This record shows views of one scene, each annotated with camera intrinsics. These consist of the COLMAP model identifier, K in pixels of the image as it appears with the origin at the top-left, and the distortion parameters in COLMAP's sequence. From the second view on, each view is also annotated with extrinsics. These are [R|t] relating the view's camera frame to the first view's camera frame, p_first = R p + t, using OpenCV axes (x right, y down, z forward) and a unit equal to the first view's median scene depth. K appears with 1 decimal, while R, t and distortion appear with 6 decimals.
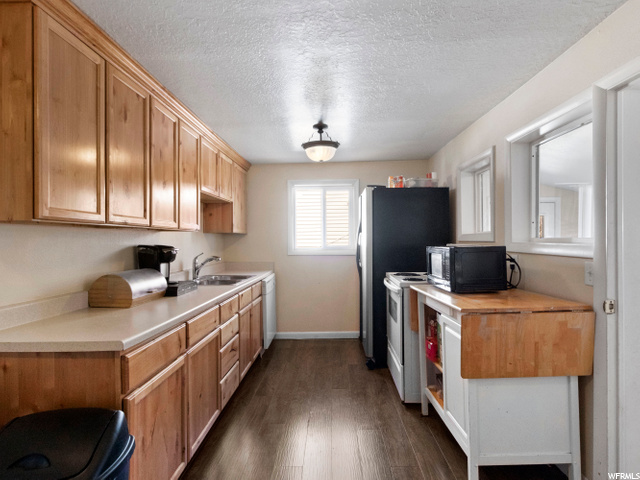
lens RADIAL K [[343.6, 0, 320.0], [0, 343.6, 240.0], [0, 0, 1]] dist [0.000473, 0.000322]
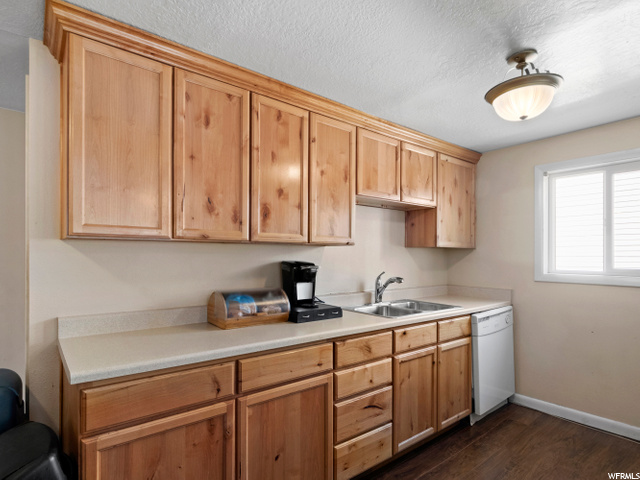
lens RADIAL K [[356.9, 0, 321.1], [0, 356.9, 252.4], [0, 0, 1]] dist [-0.000275, 0.000278]
pose [[0.665423, 0.003757, -0.746457, 0.200922], [-0.009189, 0.999953, -0.003159, -0.005183], [0.746410, 0.008961, 0.665426, 0.340318]]
